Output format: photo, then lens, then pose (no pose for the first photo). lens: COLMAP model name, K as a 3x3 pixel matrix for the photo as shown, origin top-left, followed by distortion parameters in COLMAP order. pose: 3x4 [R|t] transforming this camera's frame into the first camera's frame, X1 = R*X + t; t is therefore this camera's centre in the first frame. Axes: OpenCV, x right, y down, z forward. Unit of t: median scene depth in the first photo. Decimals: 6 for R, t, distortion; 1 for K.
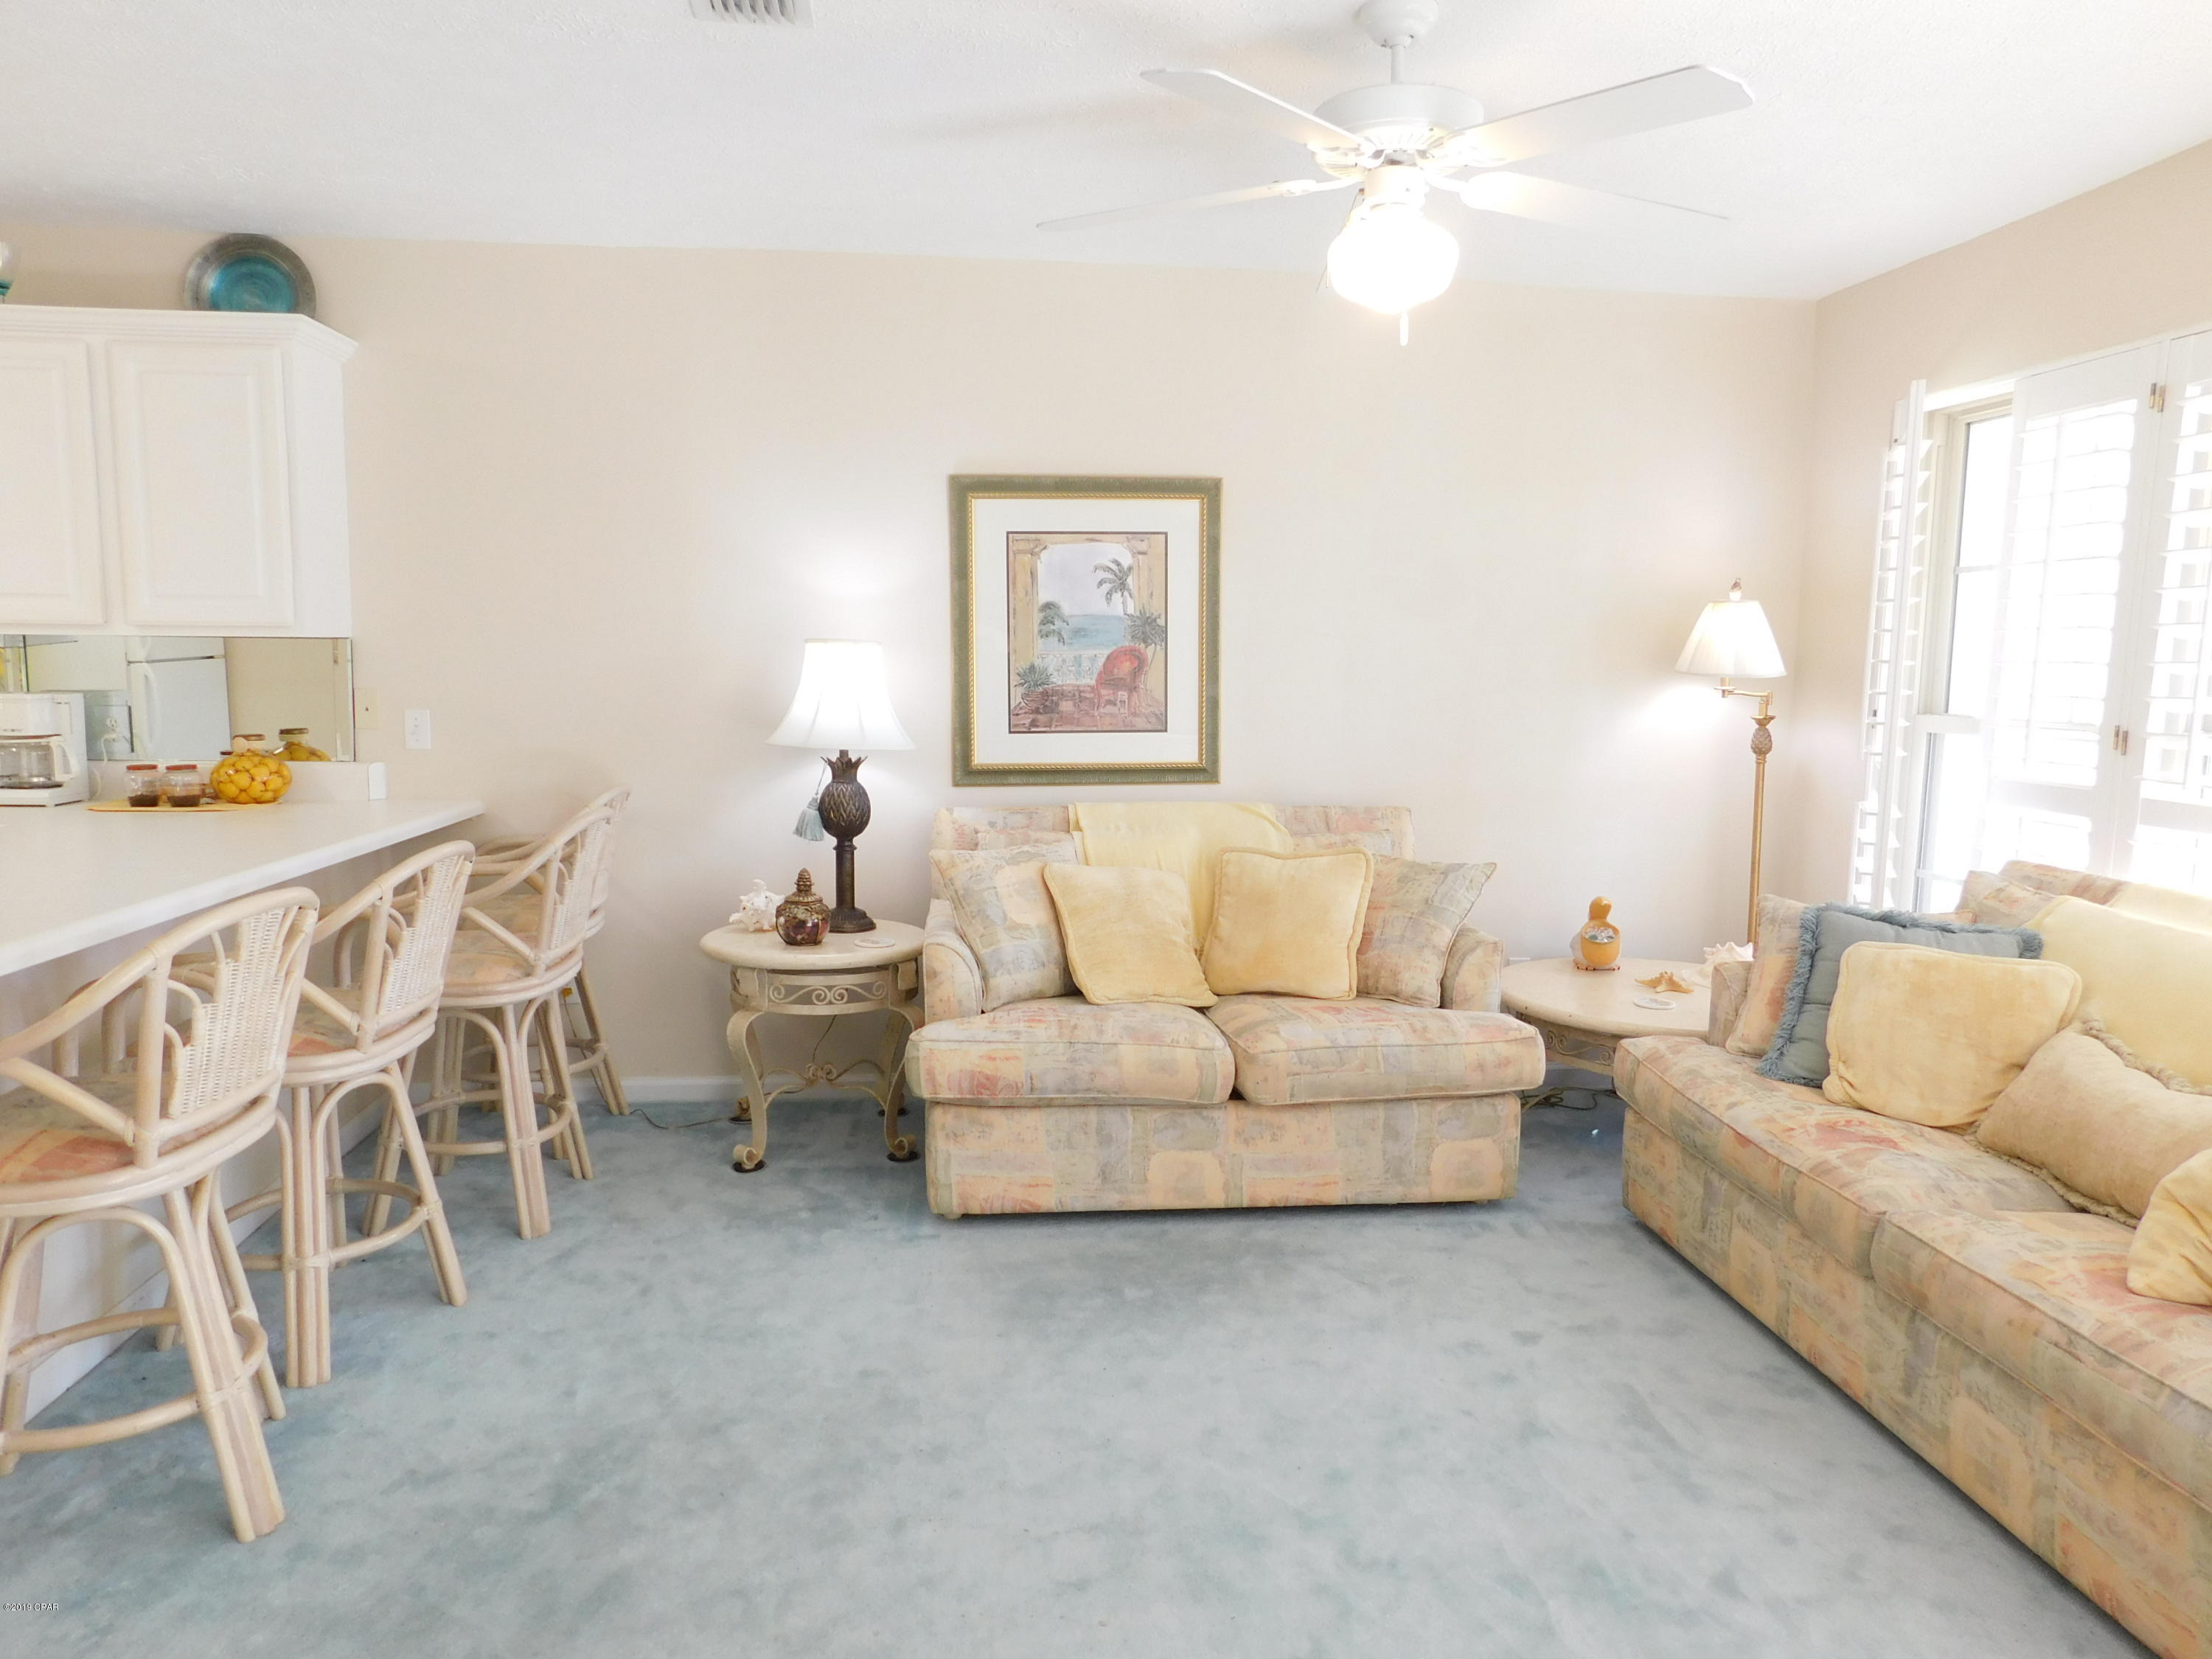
lens RADIAL K [[1458.4, 0, 1100.4], [0, 1458.4, 821.4], [0, 0, 1]] dist [-0.070650, 0.056945]
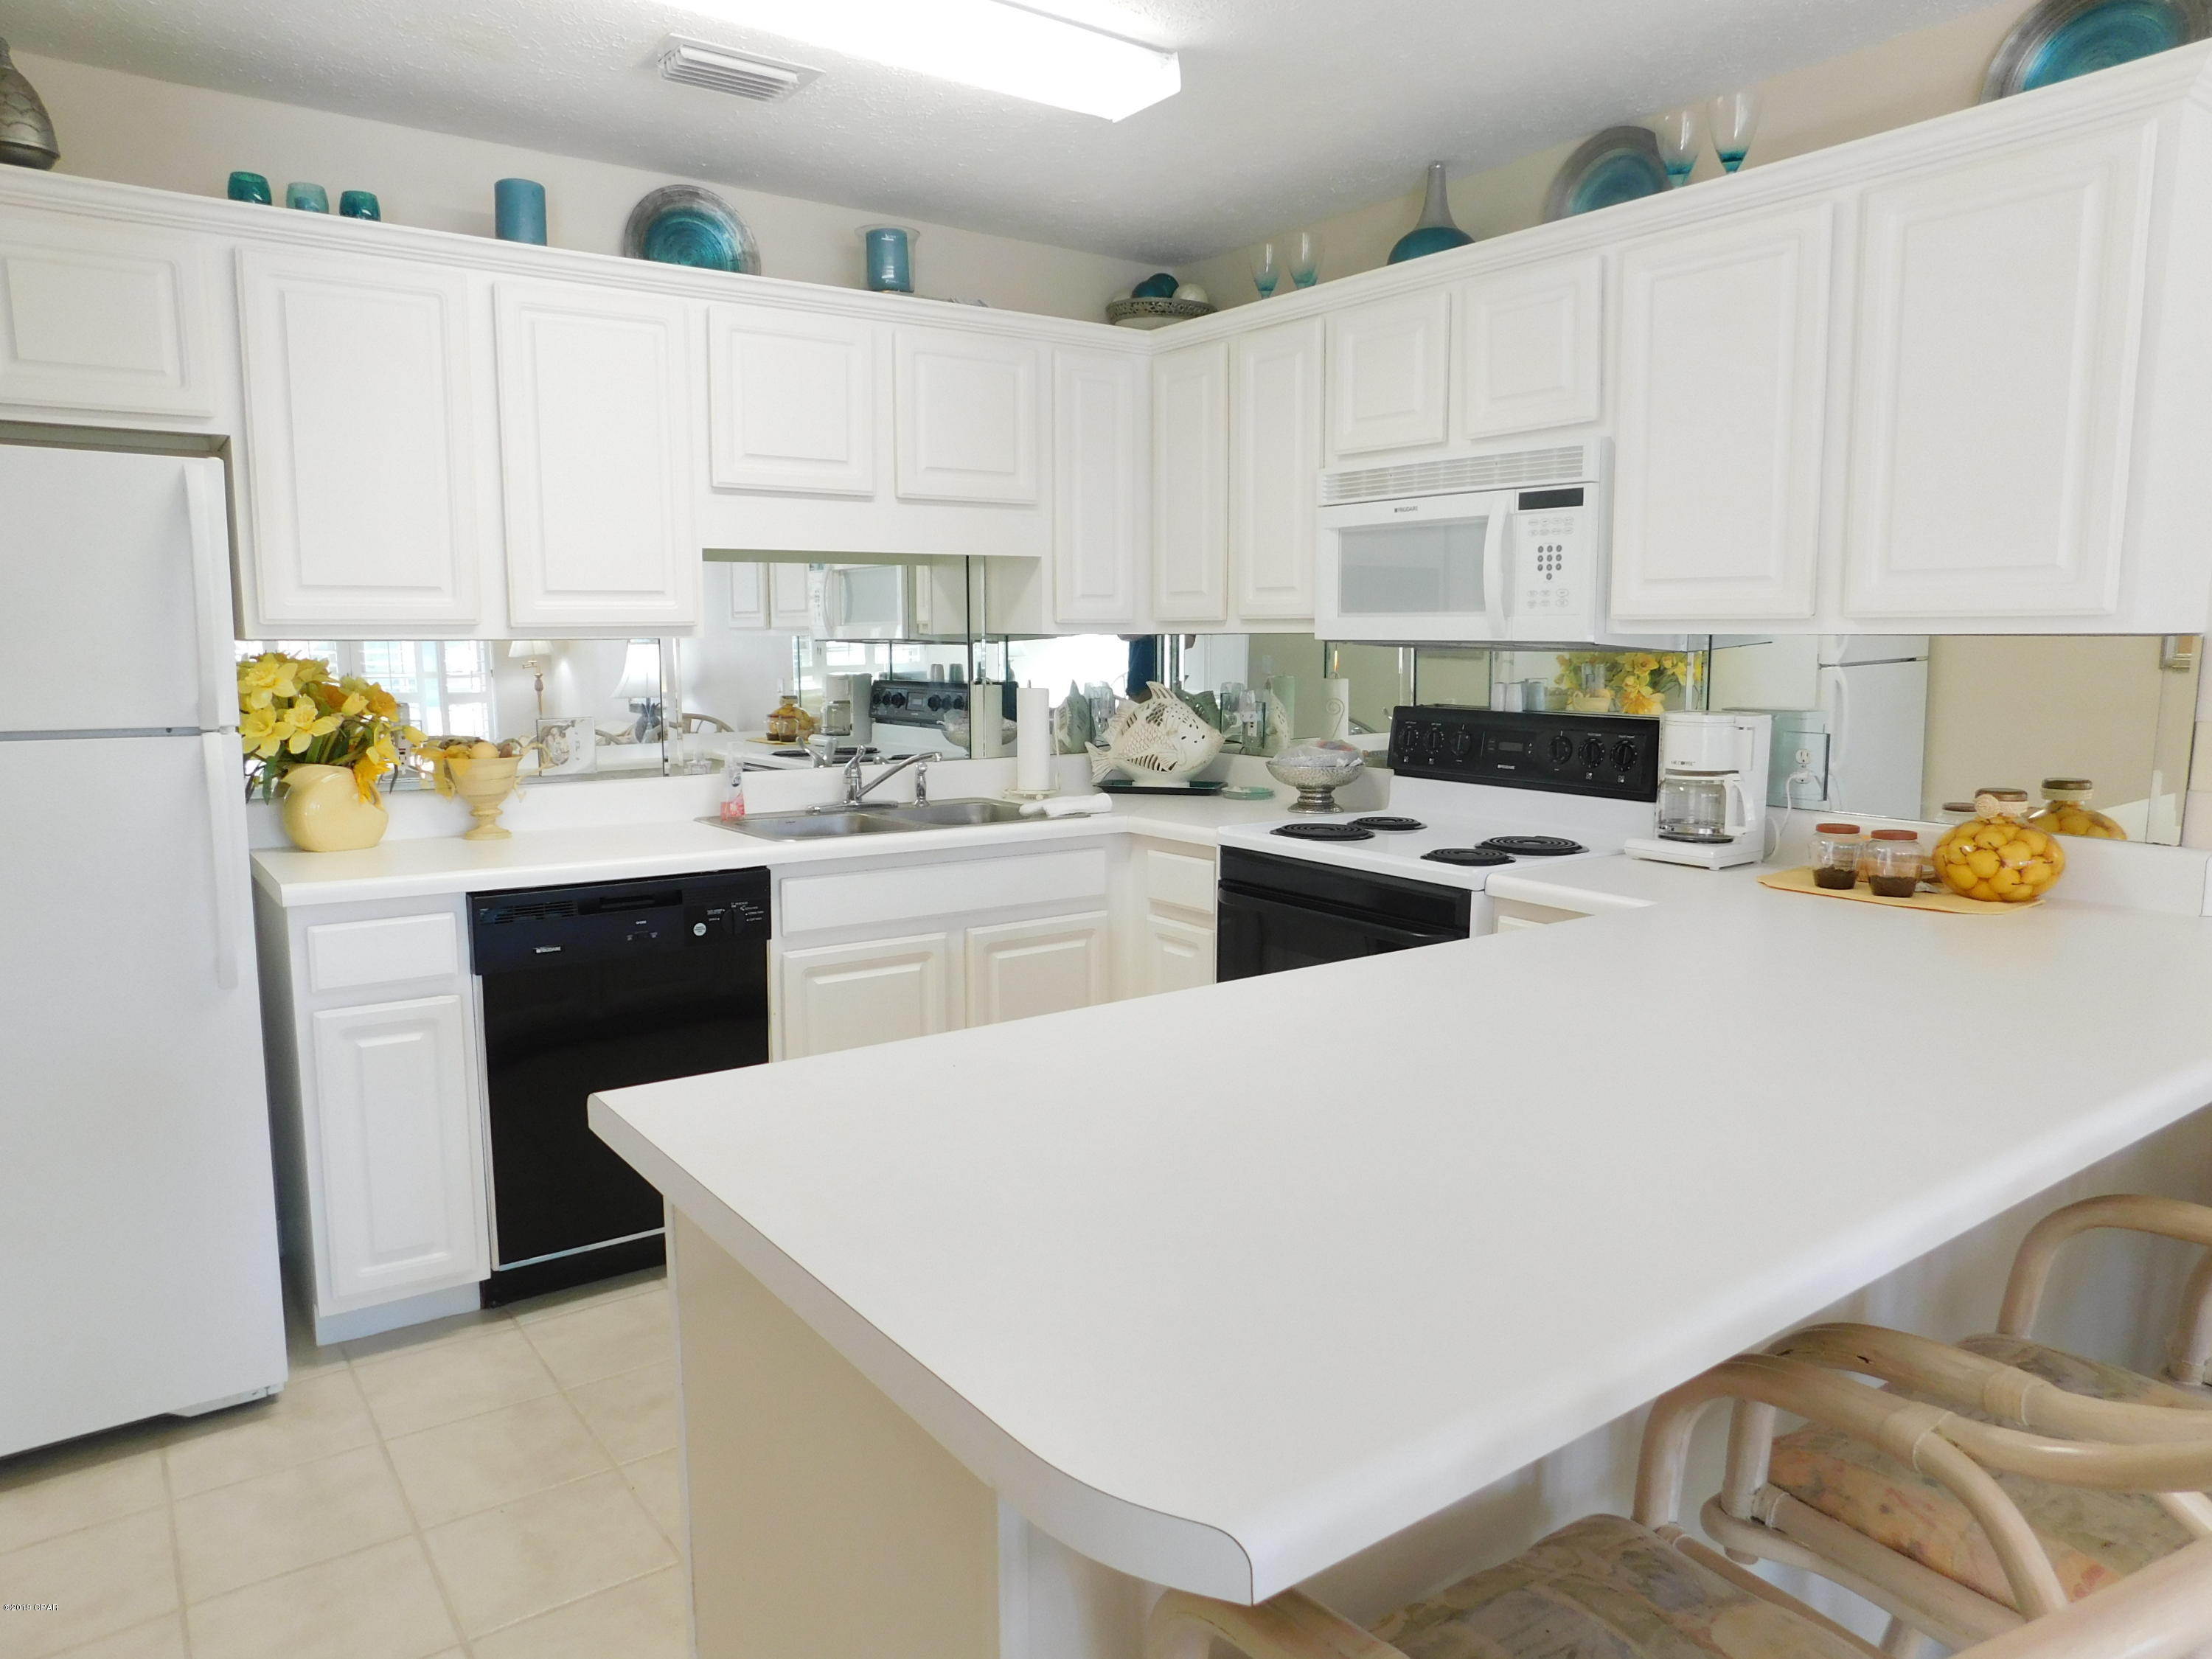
lens RADIAL K [[1458.4, 0, 1100.4], [0, 1458.4, 821.4], [0, 0, 1]] dist [-0.070650, 0.056945]
pose [[0.498818, 0.094920, -0.861493, -0.252580], [-0.093178, 0.994097, 0.055579, -0.045658], [0.861683, 0.052549, 0.504718, 0.346328]]
